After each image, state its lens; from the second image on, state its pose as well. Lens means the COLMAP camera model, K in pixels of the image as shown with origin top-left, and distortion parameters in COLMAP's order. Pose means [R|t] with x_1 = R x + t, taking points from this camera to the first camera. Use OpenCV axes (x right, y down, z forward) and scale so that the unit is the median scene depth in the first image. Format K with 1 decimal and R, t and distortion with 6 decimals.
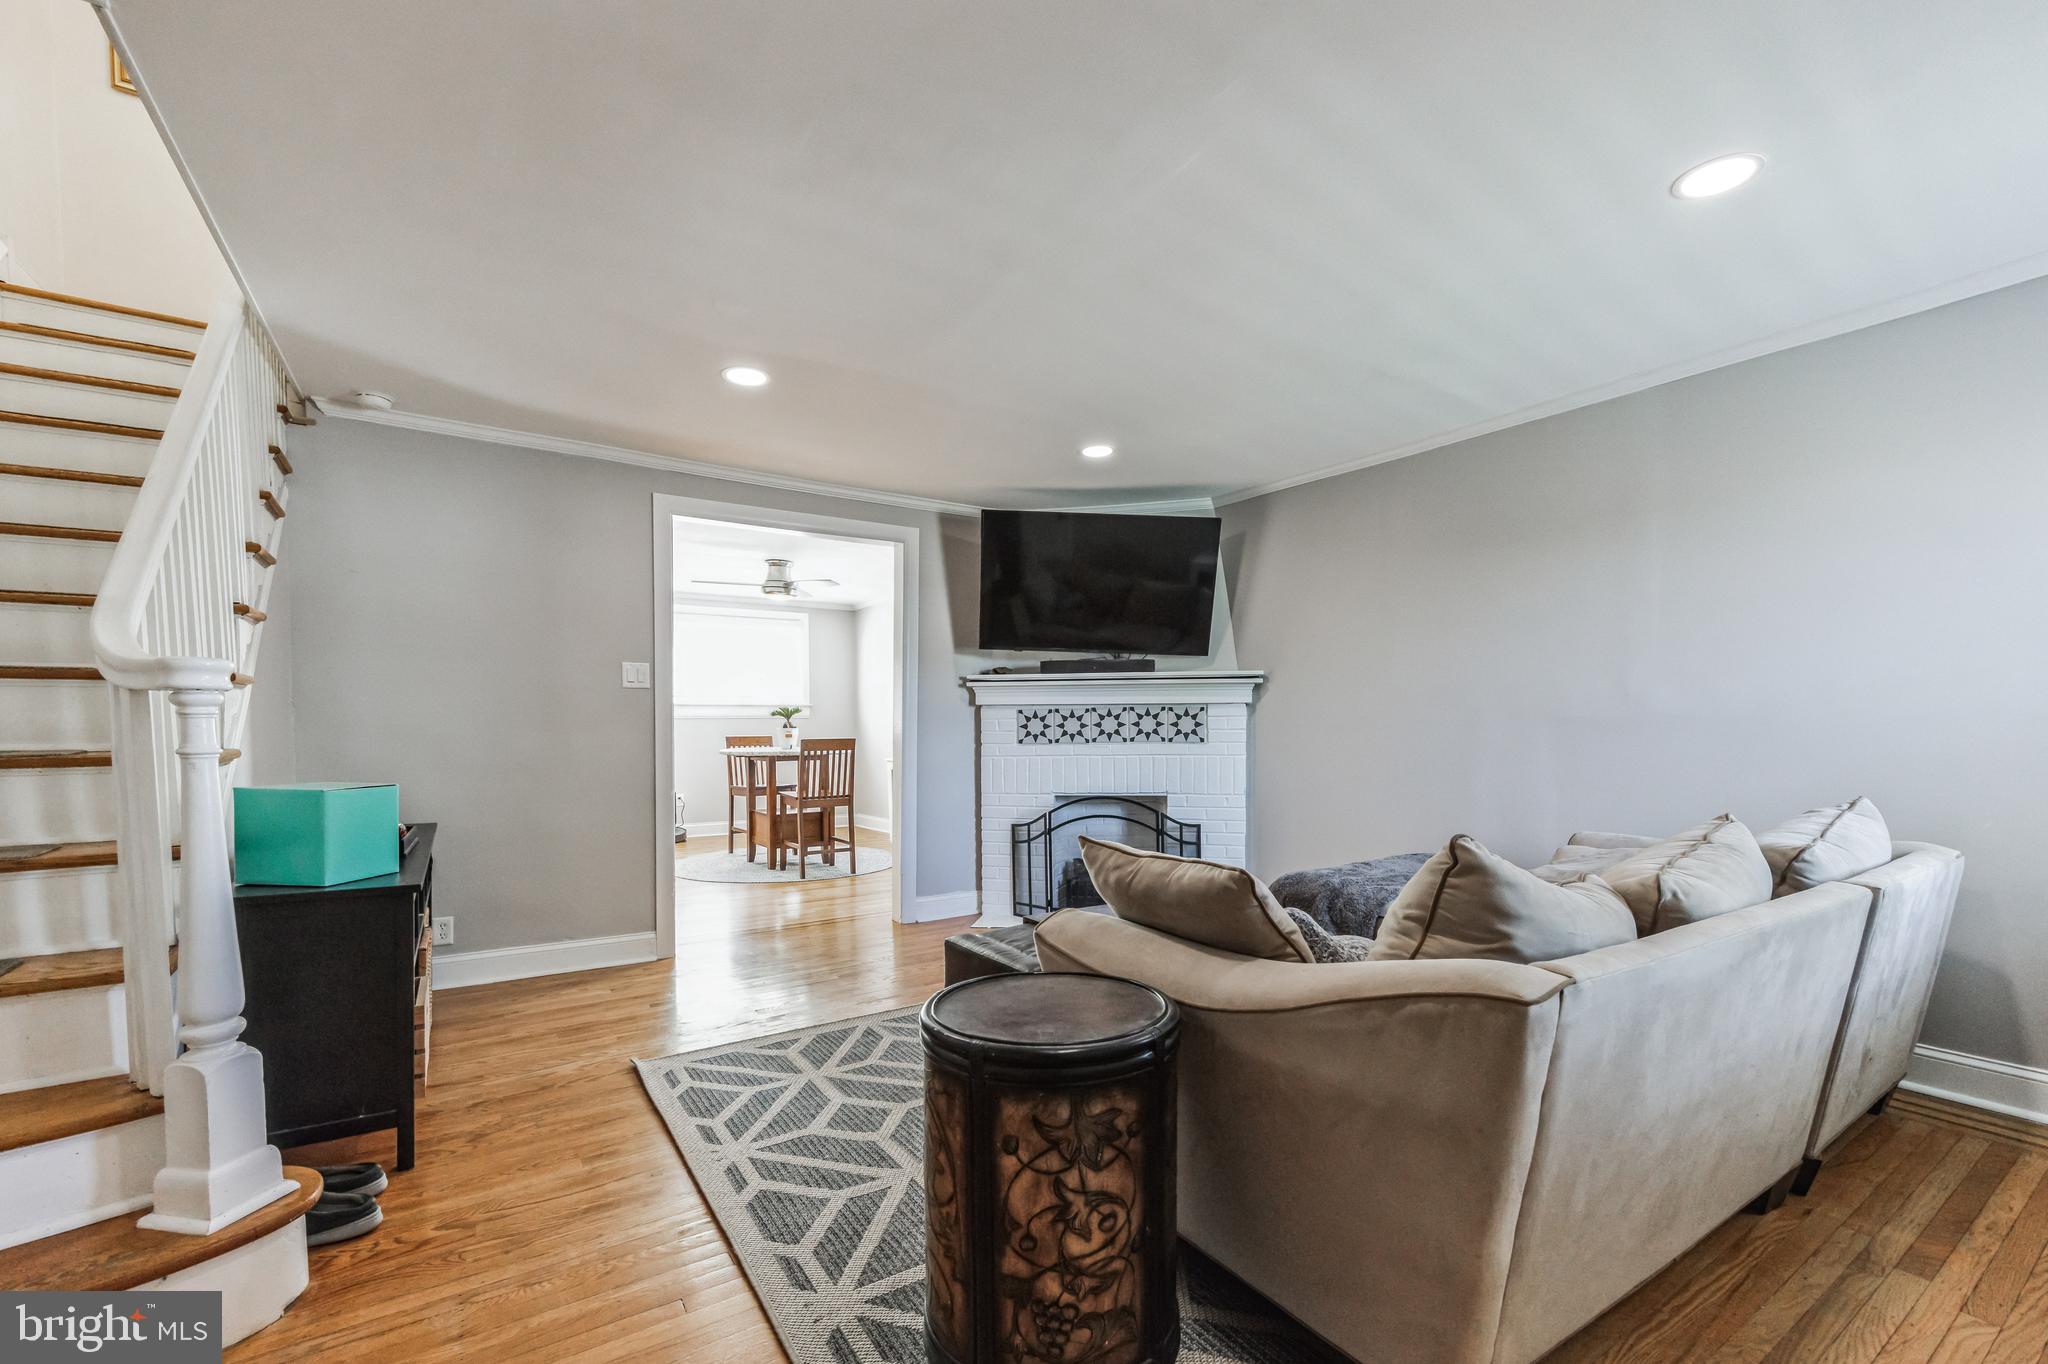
lens RADIAL K [[834.7, 0, 1010.2], [0, 834.7, 761.6], [0, 0, 1]] dist [0.000994, 0.002162]
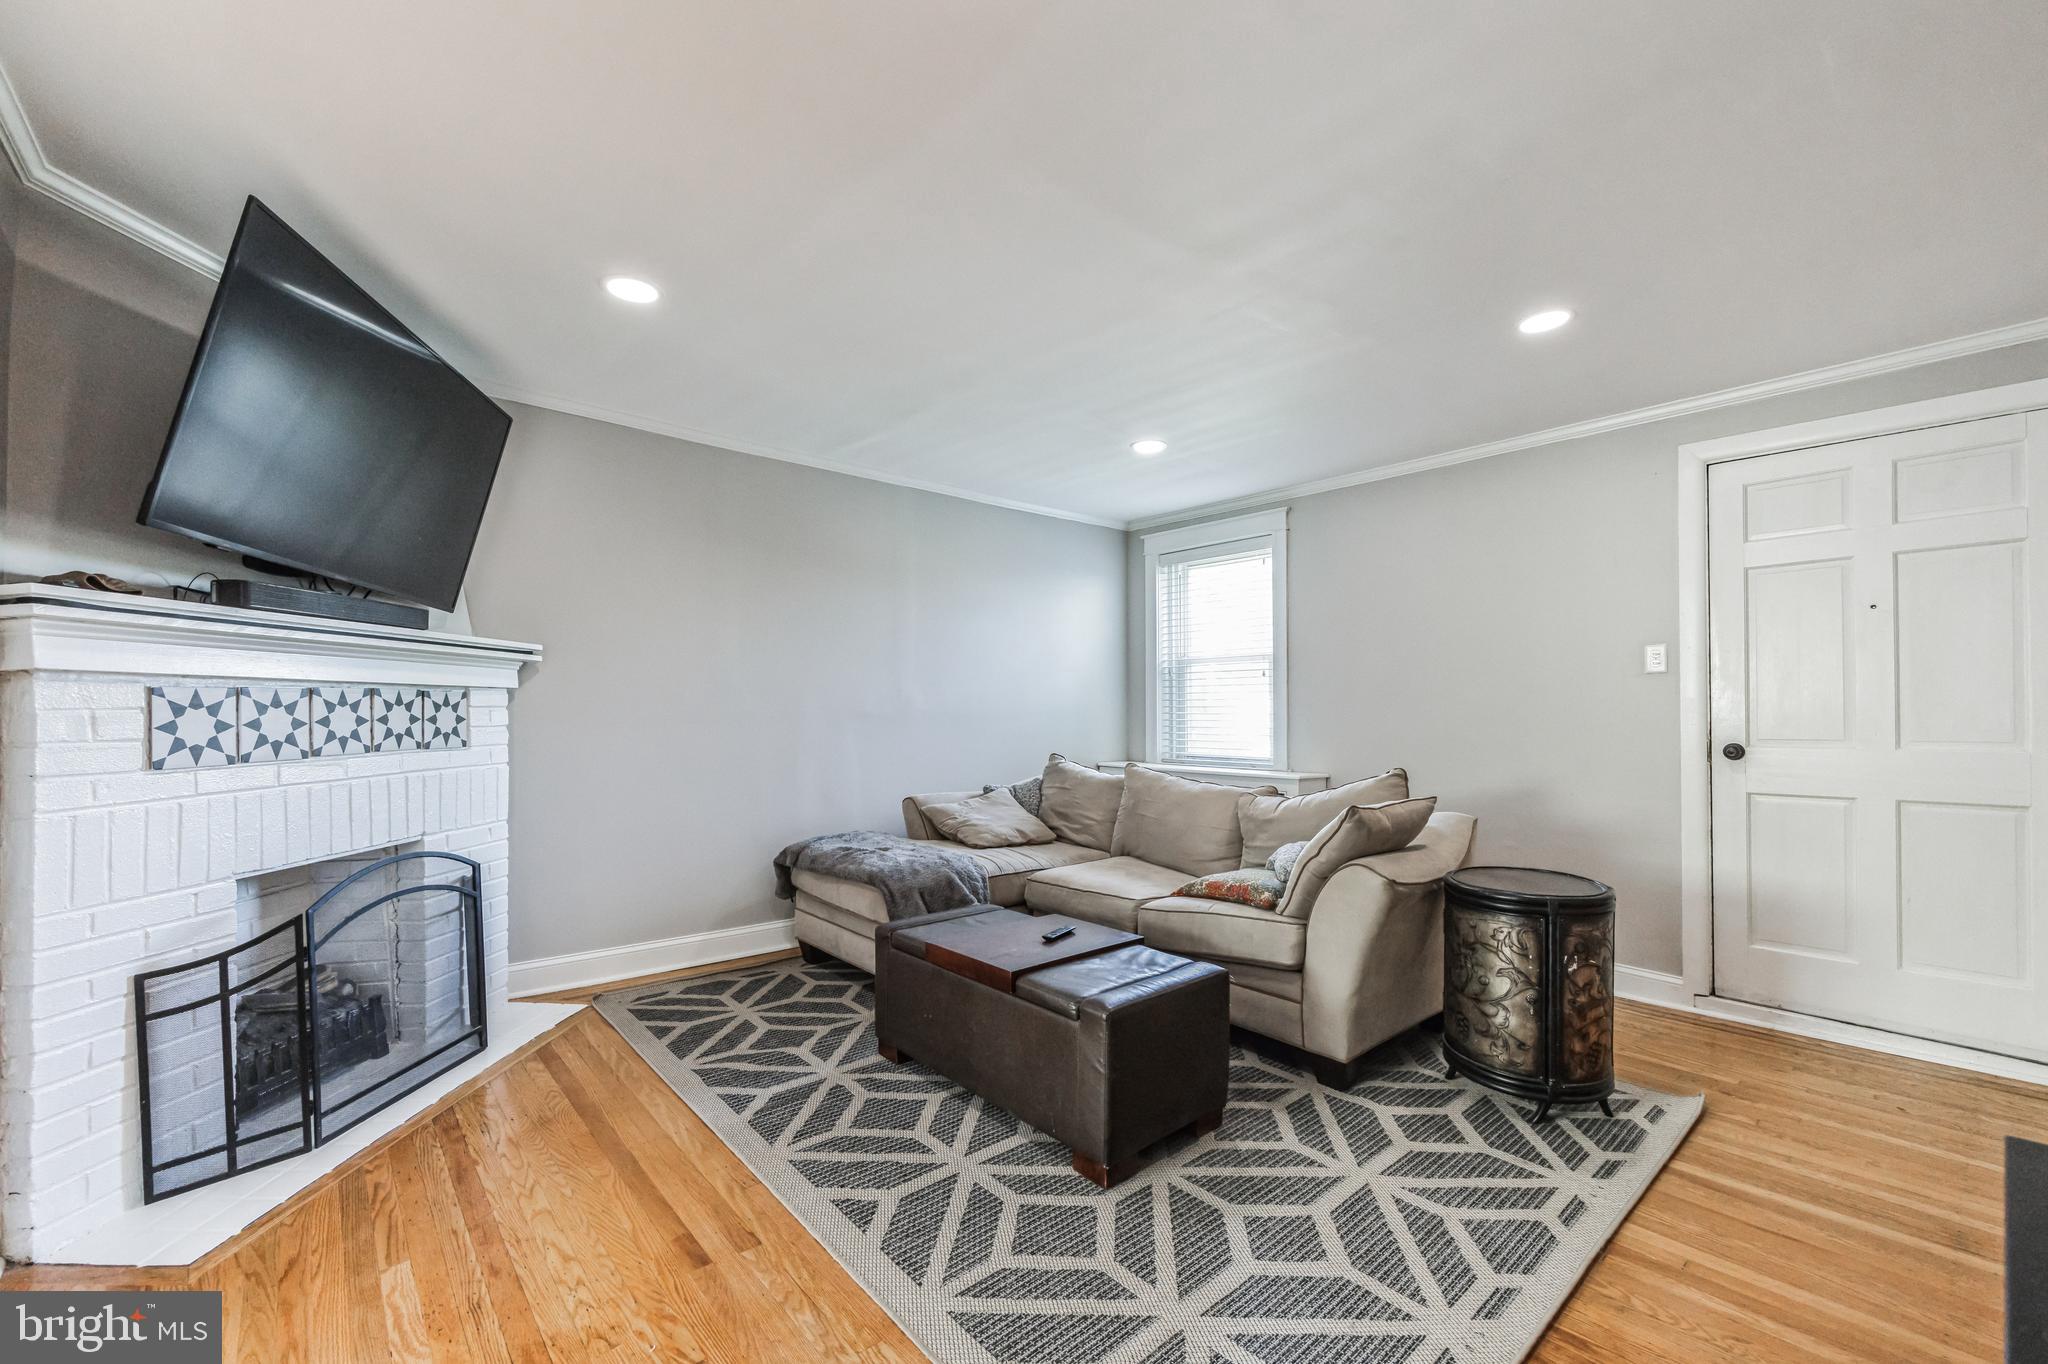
lens RADIAL K [[834.7, 0, 1016.3], [0, 834.7, 712.1], [0, 0, 1]] dist [0.000994, 0.002162]
pose [[-0.123776, 0.000062, 0.992310, -0.449367], [0.040887, 0.999151, 0.005038, -0.035326], [-0.991467, 0.041196, -0.123674, 0.647744]]
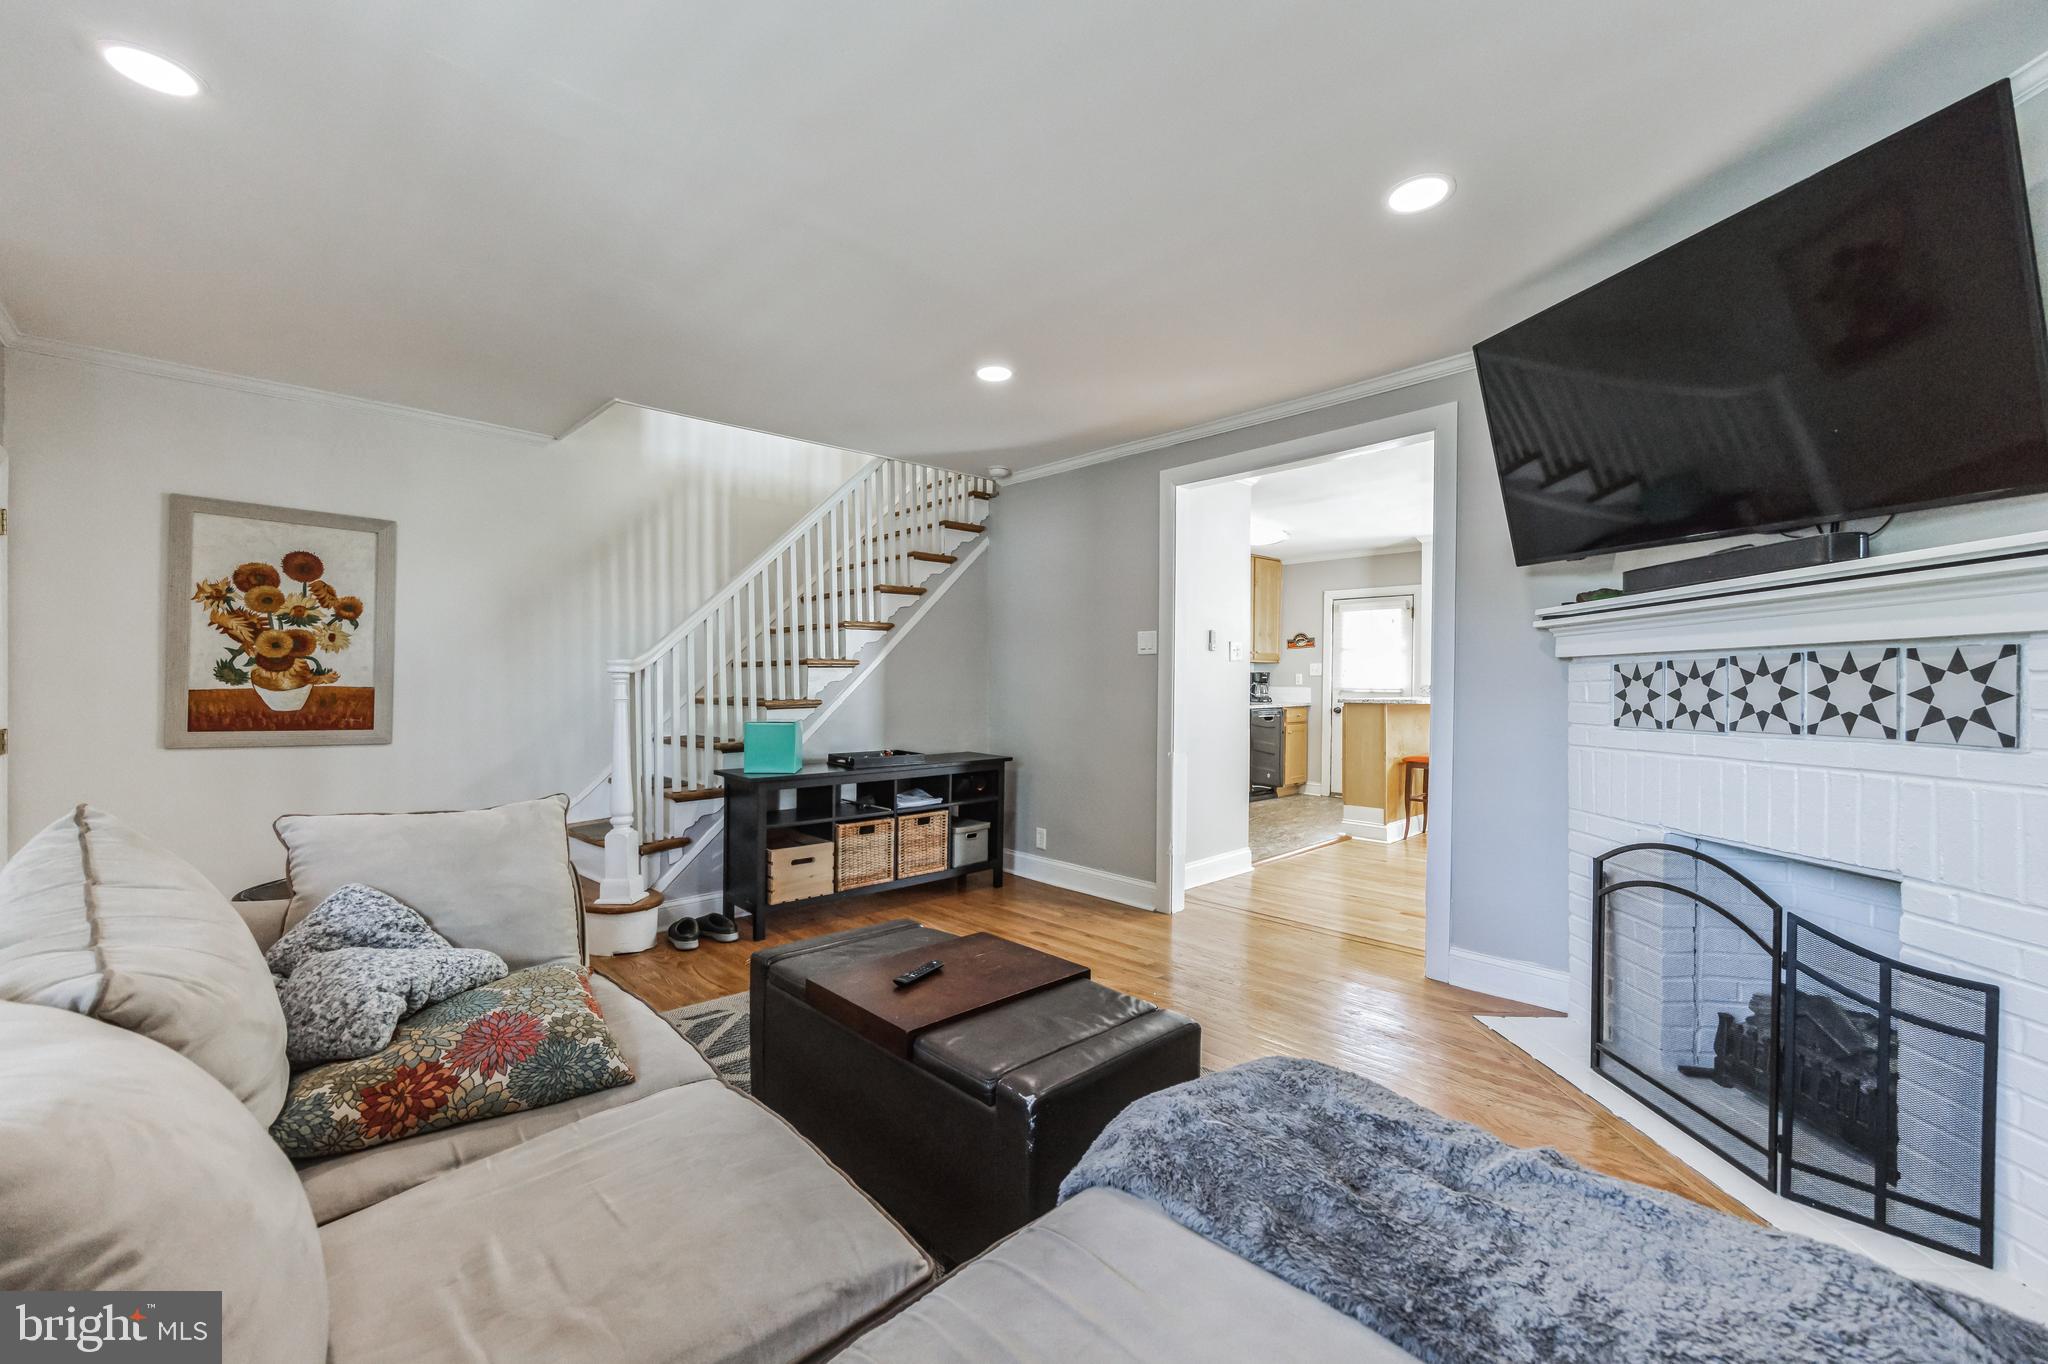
lens RADIAL K [[834.7, 0, 1025.9], [0, 834.7, 697.6], [0, 0, 1]] dist [0.000994, 0.002162]
pose [[0.166757, 0.015690, -0.985873, 0.491116], [-0.044609, 0.998970, 0.008352, -0.028140], [0.984988, 0.042586, 0.167285, 0.539867]]
